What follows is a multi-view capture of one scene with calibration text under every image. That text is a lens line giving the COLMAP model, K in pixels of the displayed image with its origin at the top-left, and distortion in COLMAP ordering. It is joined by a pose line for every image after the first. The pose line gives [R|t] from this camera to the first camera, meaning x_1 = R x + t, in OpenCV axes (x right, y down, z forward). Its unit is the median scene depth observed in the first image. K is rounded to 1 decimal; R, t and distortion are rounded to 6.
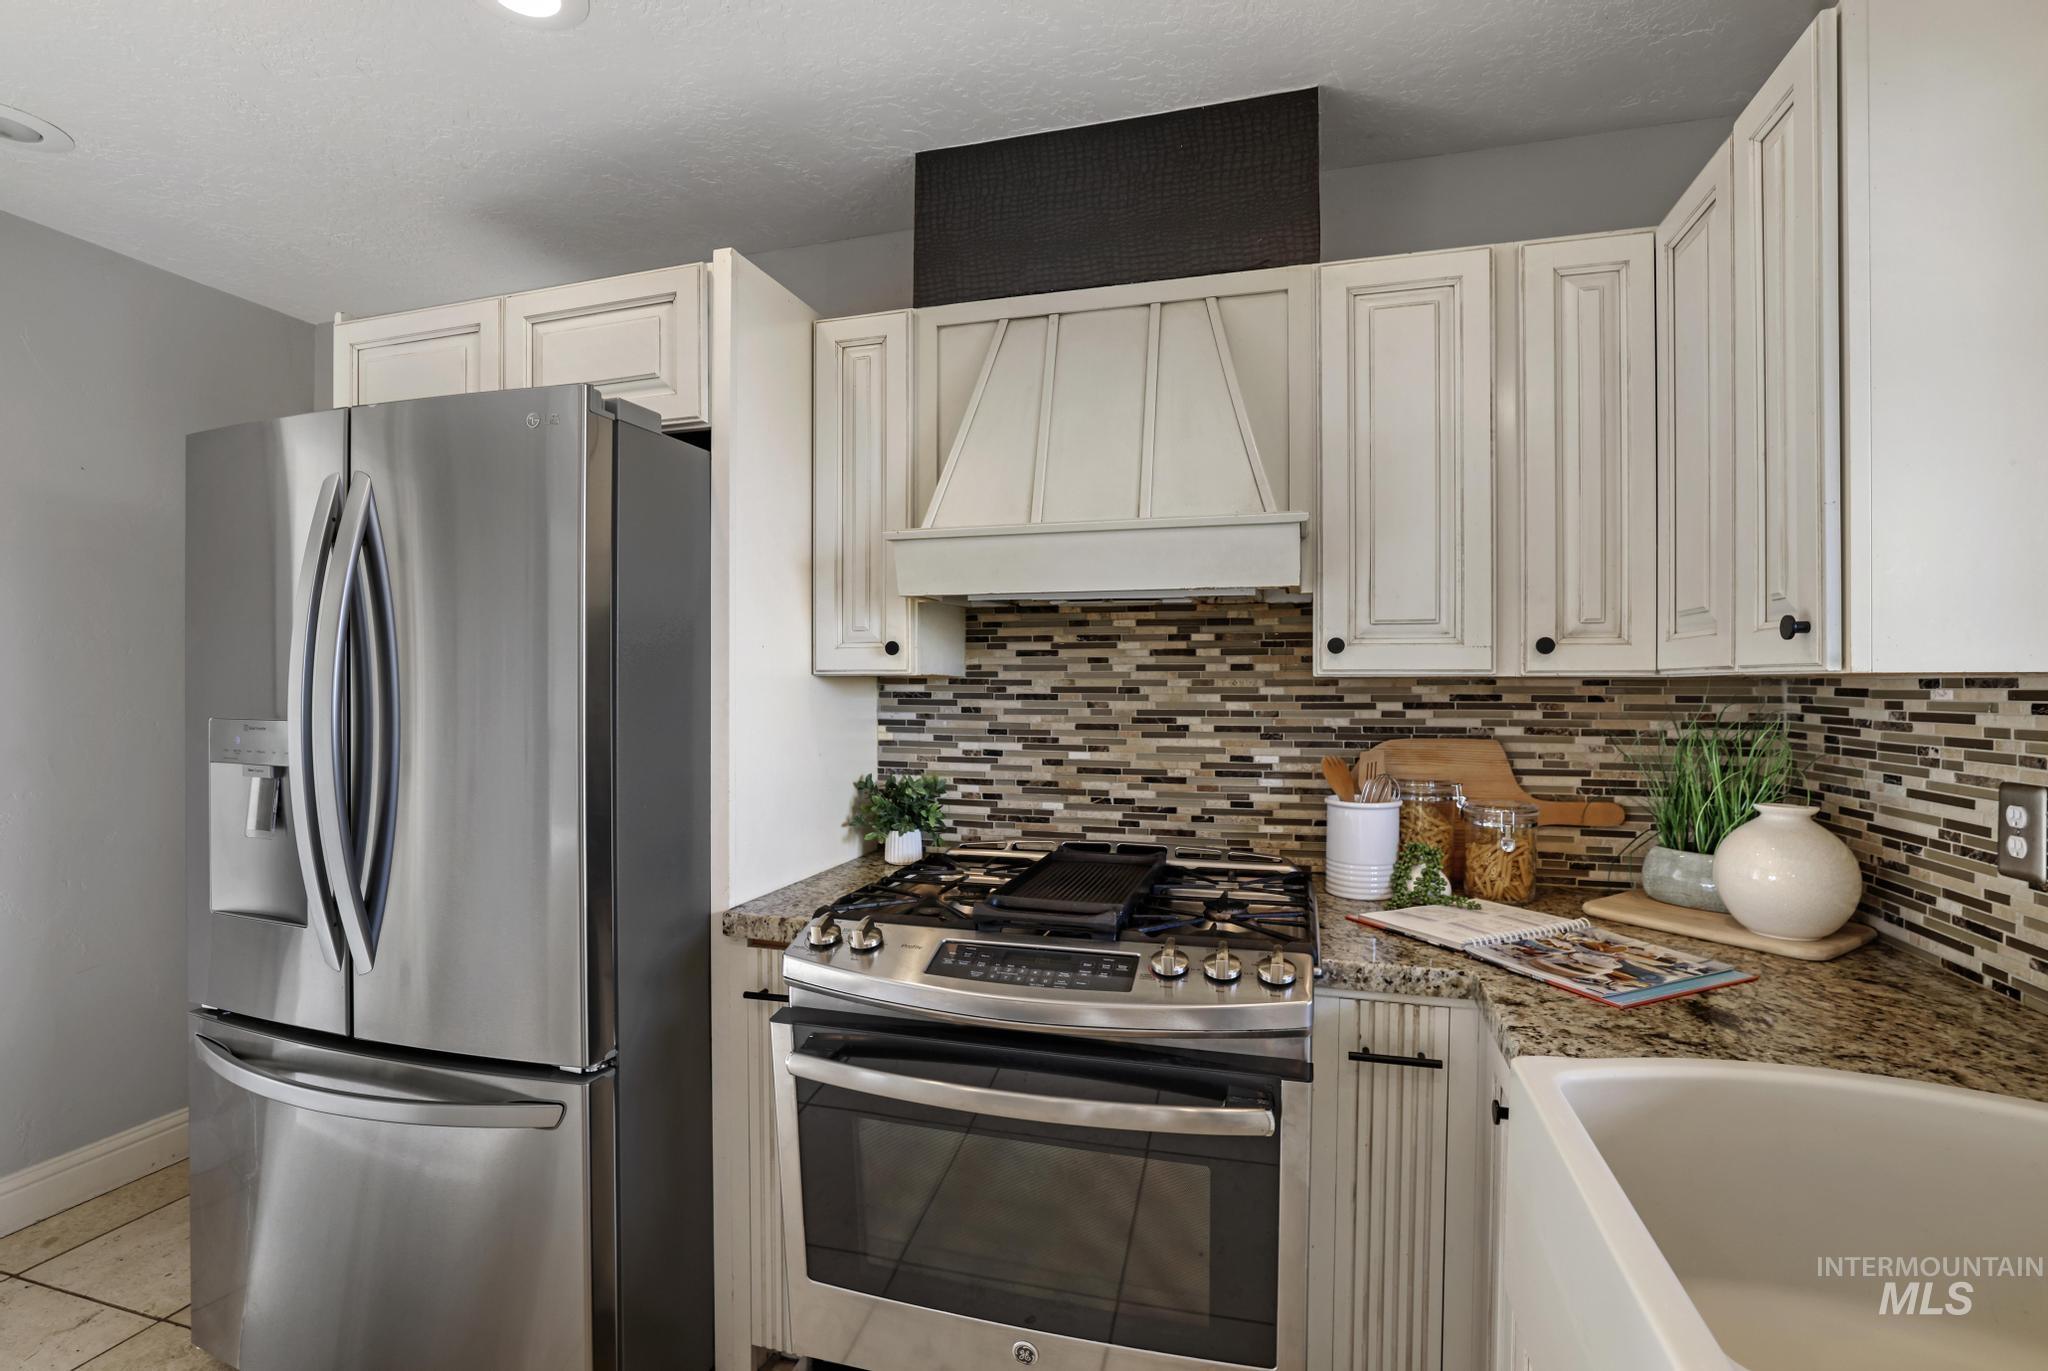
lens RADIAL K [[884.3, 0, 1009.6], [0, 884.3, 692.5], [0, 0, 1]] dist [-0.034116, 0.000391]
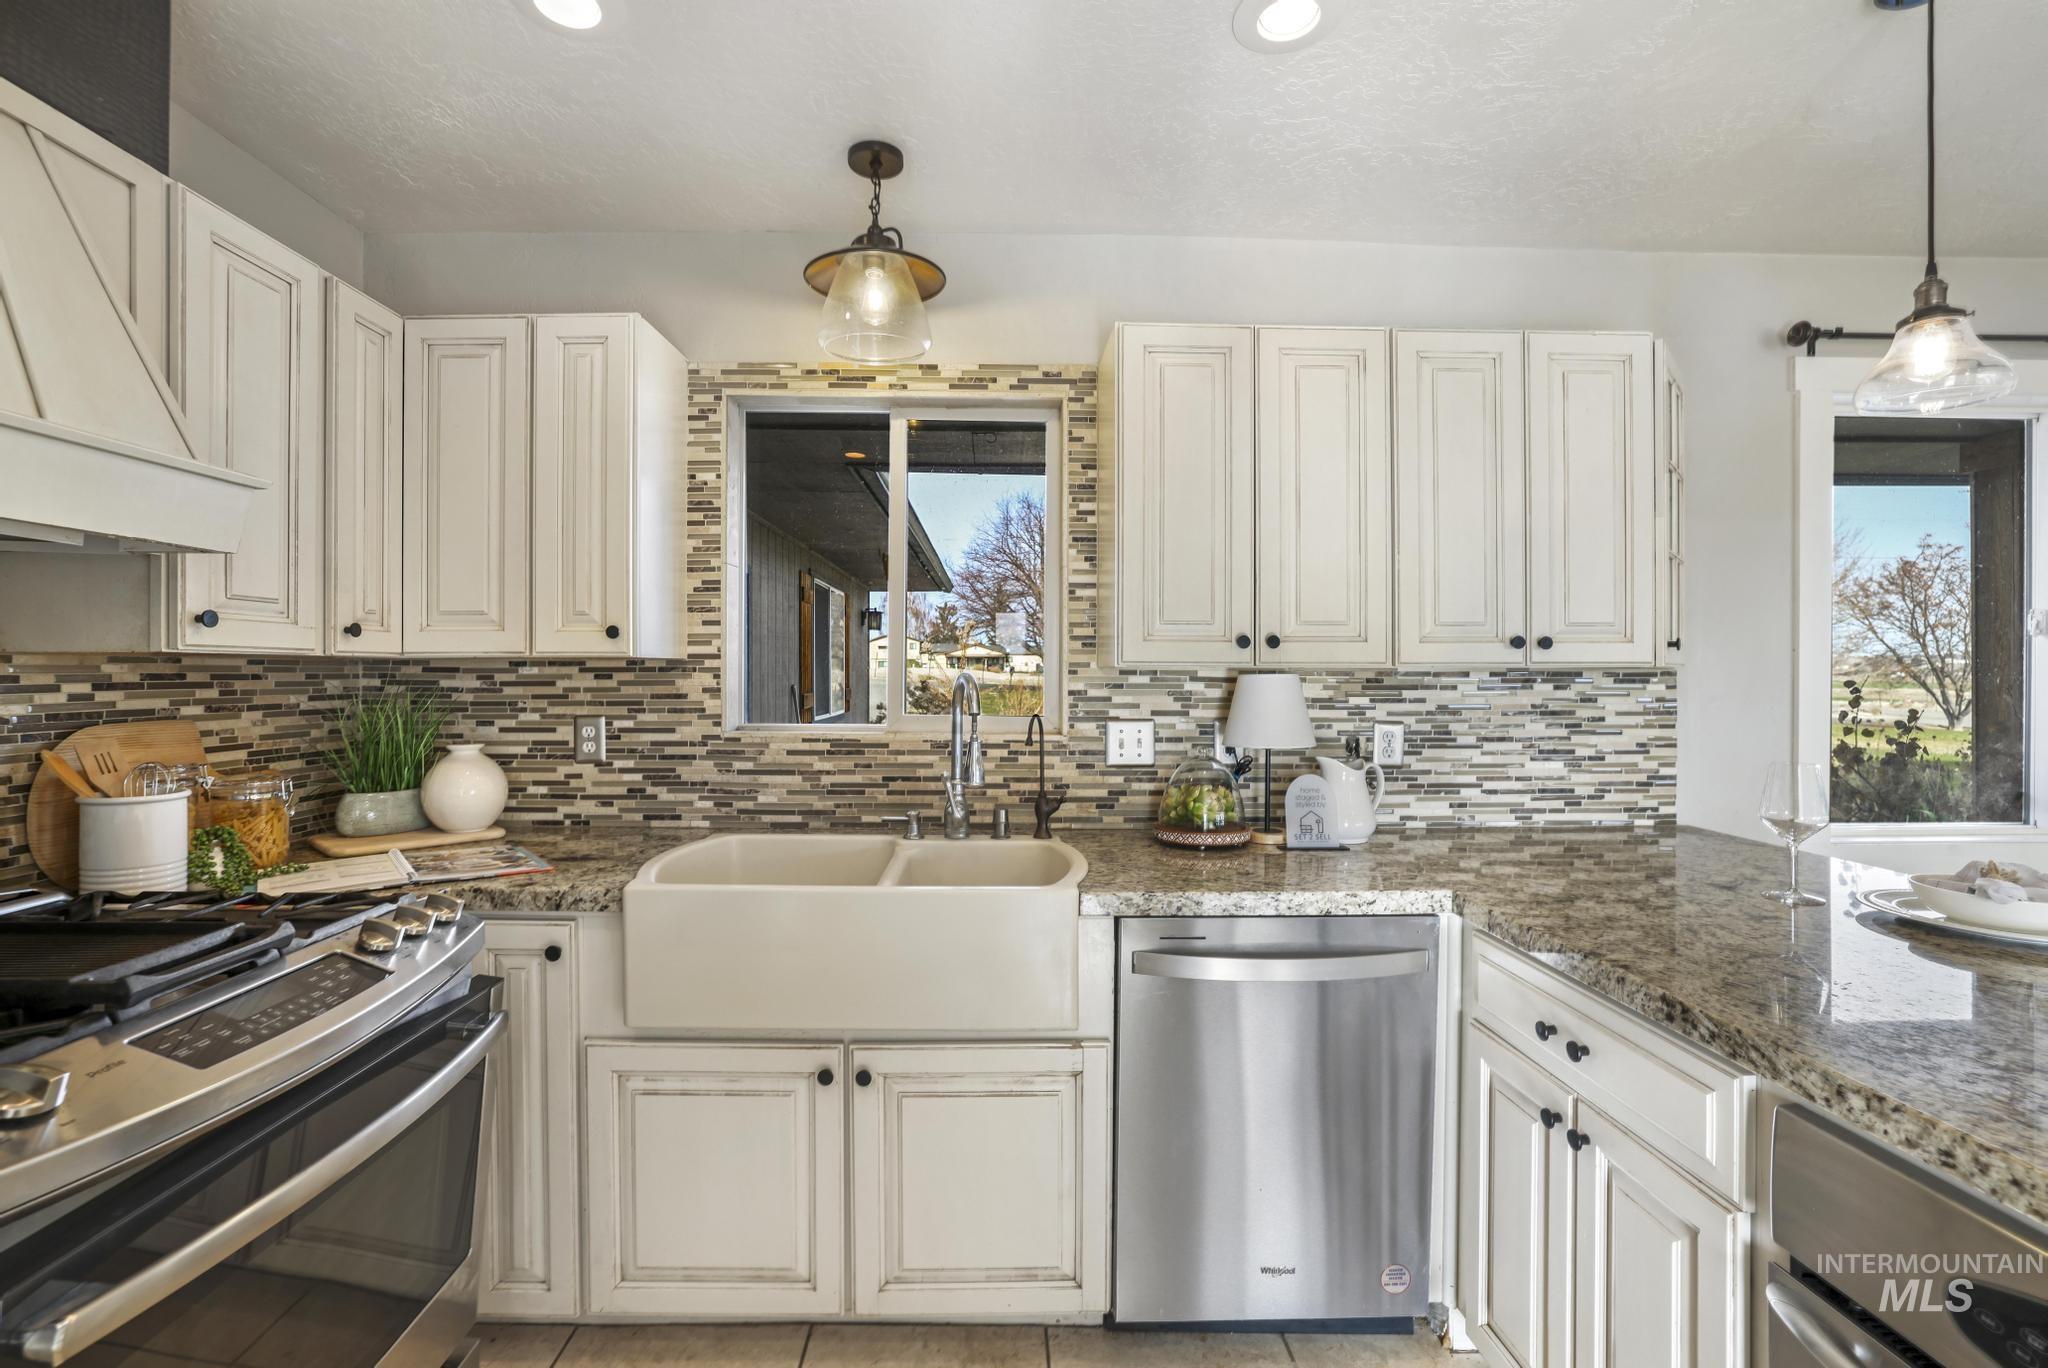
lens RADIAL K [[1002.8, 0, 1030.8], [0, 1002.8, 676.7], [0, 0, 1]] dist [-0.024910, 0.000058]
pose [[-0.346386, -0.003373, 0.938086, -0.846710], [0.009891, 0.999925, 0.007248, 0.008016], [-0.938040, 0.011789, -0.346326, 0.528287]]
